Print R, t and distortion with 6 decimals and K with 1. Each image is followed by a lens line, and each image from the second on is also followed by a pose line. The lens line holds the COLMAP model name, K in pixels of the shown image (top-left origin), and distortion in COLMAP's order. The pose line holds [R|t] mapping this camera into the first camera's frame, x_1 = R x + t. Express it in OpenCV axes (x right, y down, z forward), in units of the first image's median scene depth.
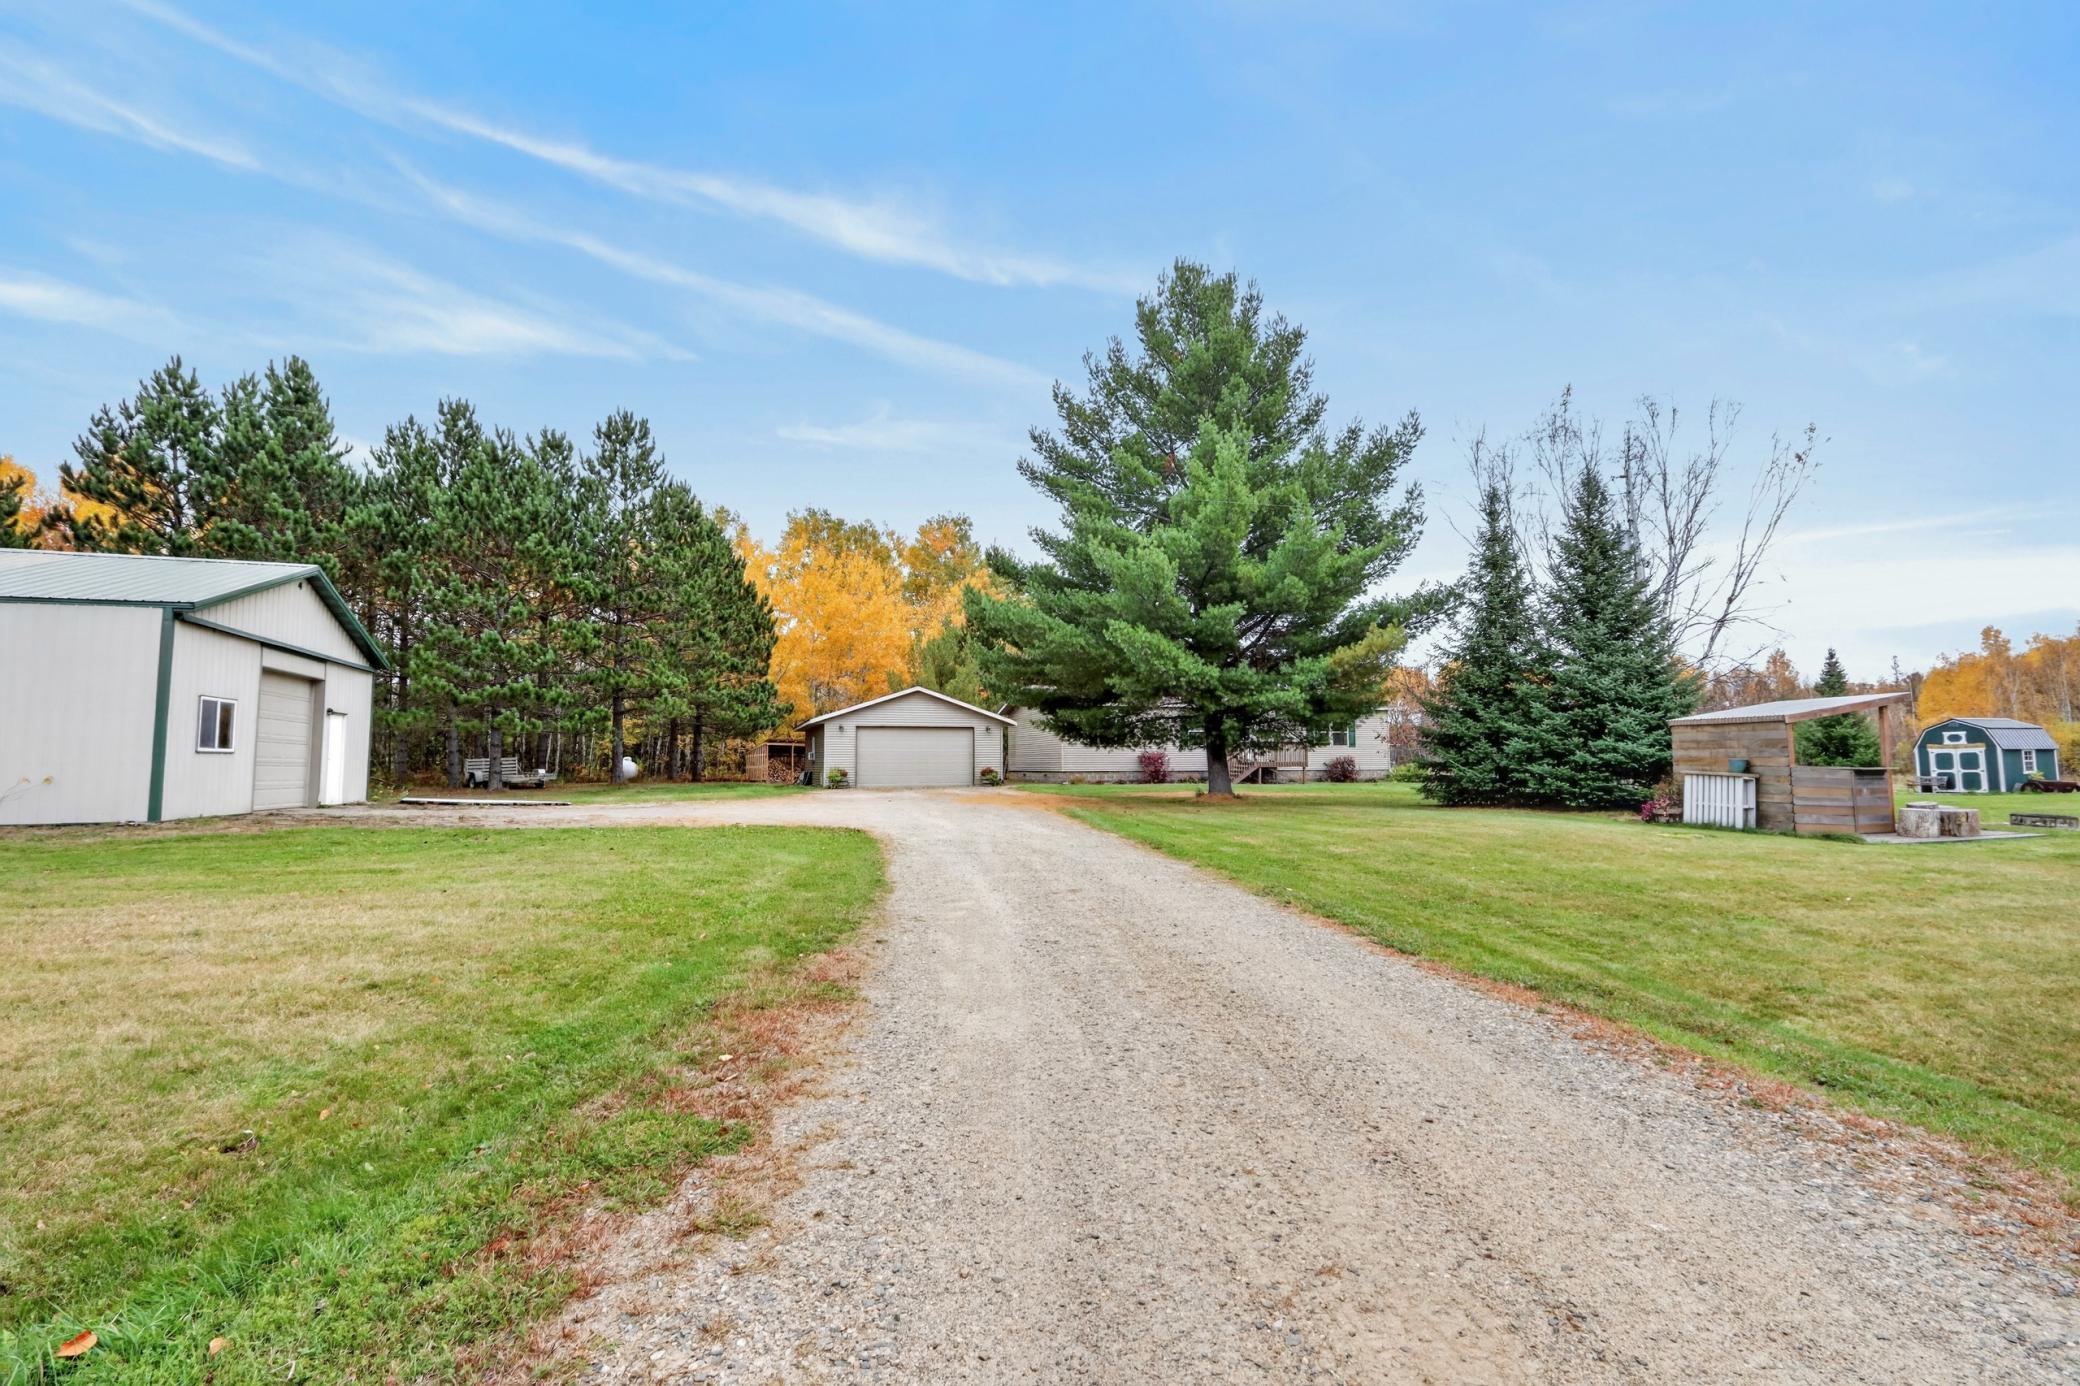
lens RADIAL K [[966.7, 0, 1034.2], [0, 966.7, 693.2], [0, 0, 1]] dist [0.000966, -0.000198]
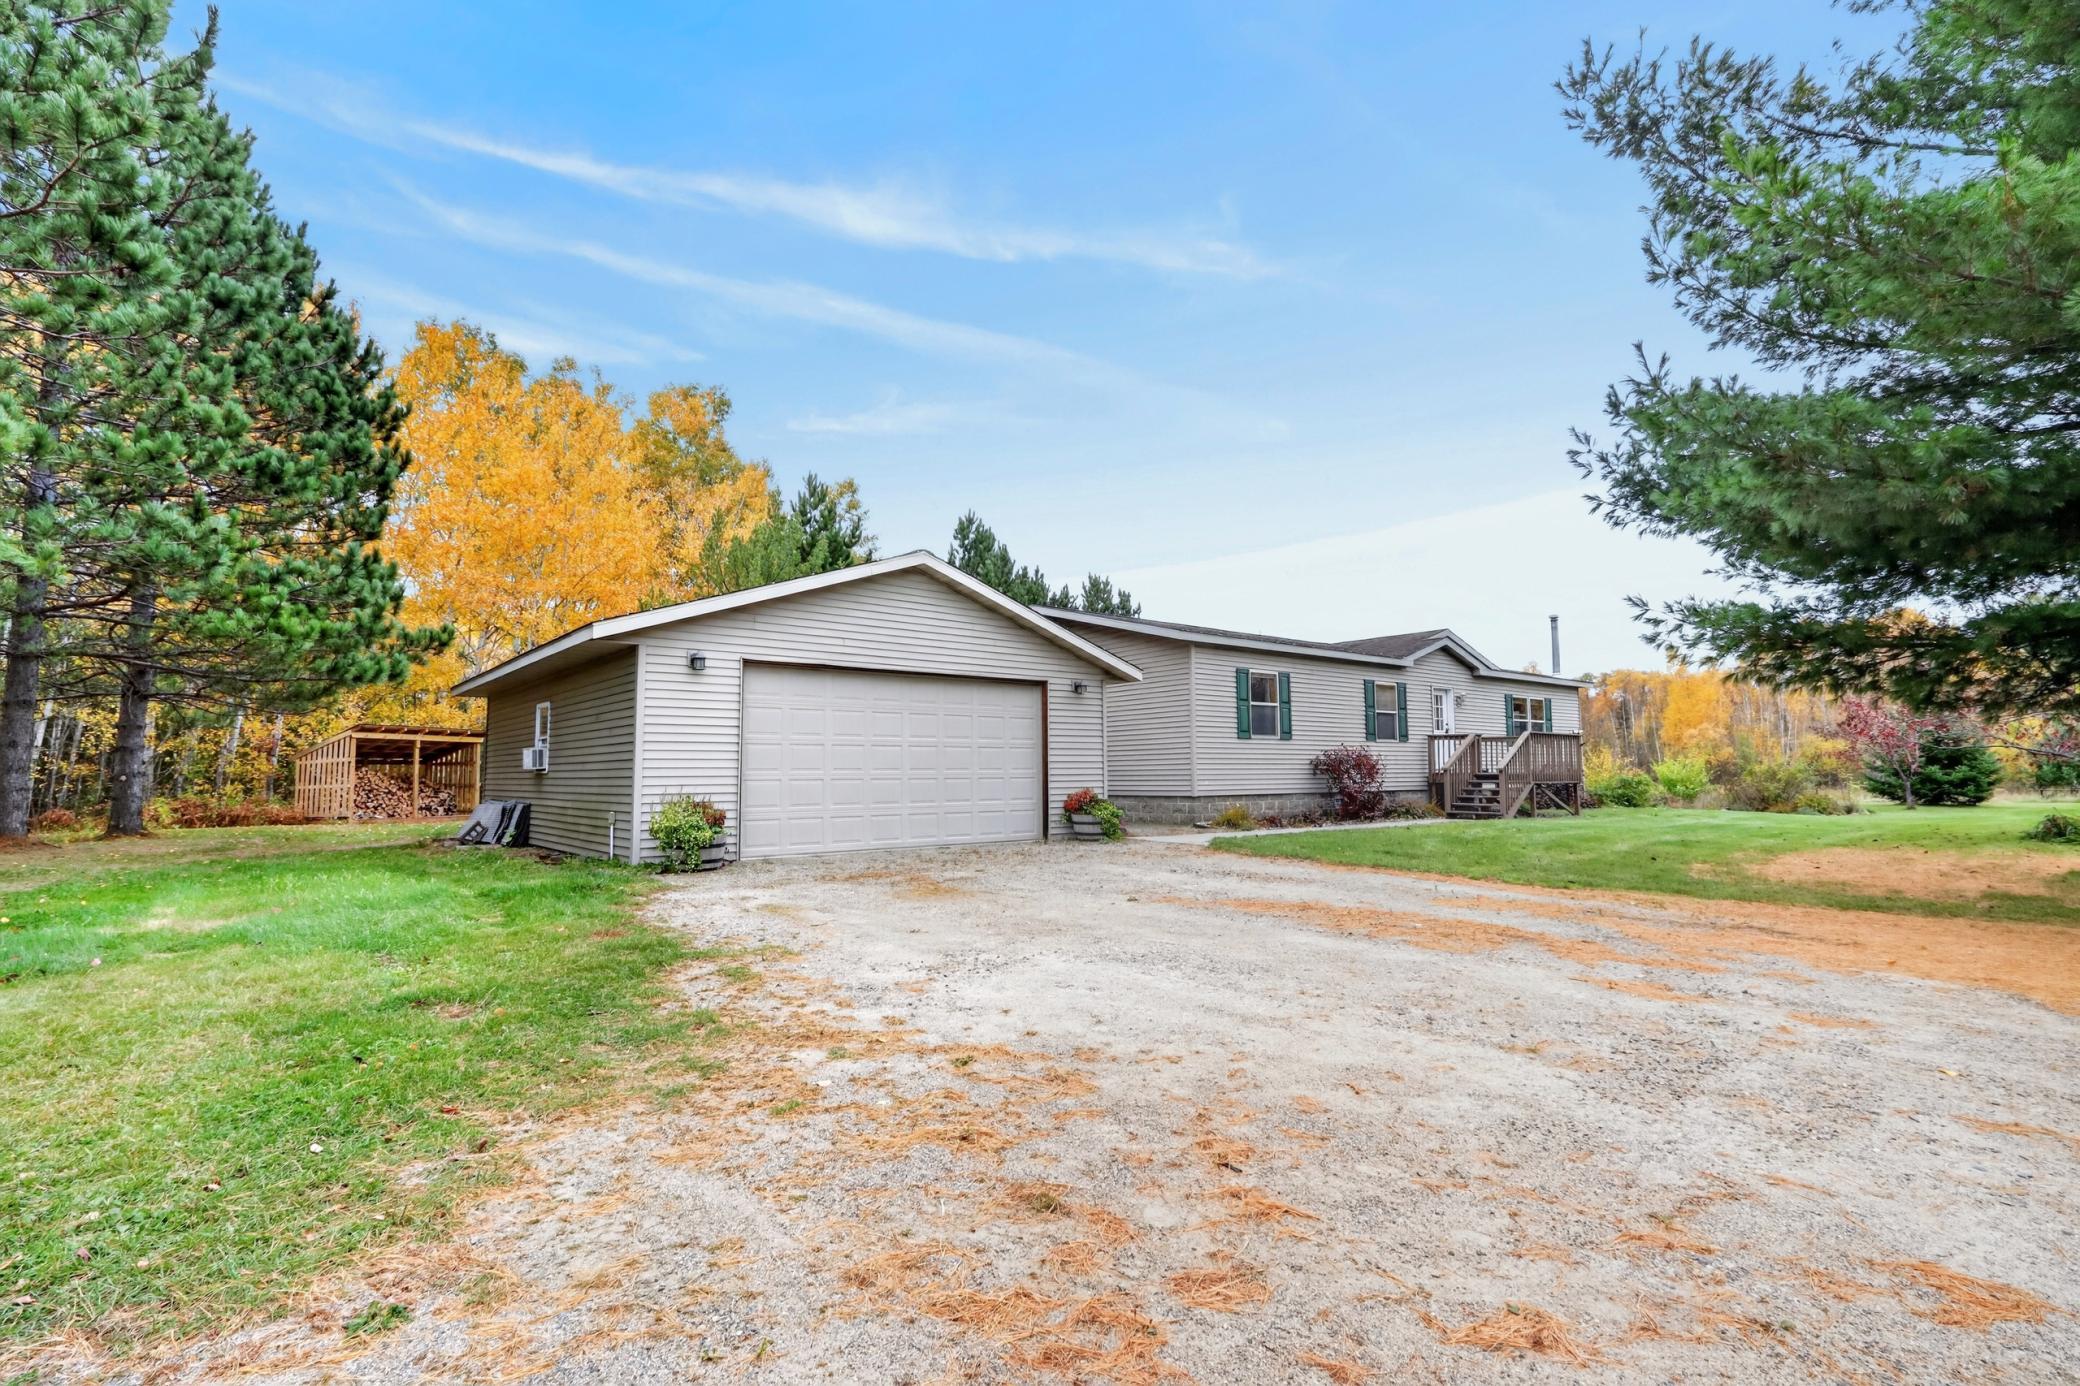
lens RADIAL K [[966.7, 0, 1034.2], [0, 966.7, 693.2], [0, 0, 1]] dist [0.000966, -0.000198]
pose [[0.933829, 0.025503, 0.356808, -0.176636], [-0.021942, 0.999661, -0.014025, 0.039994], [-0.357045, 0.005268, 0.934072, 0.581672]]
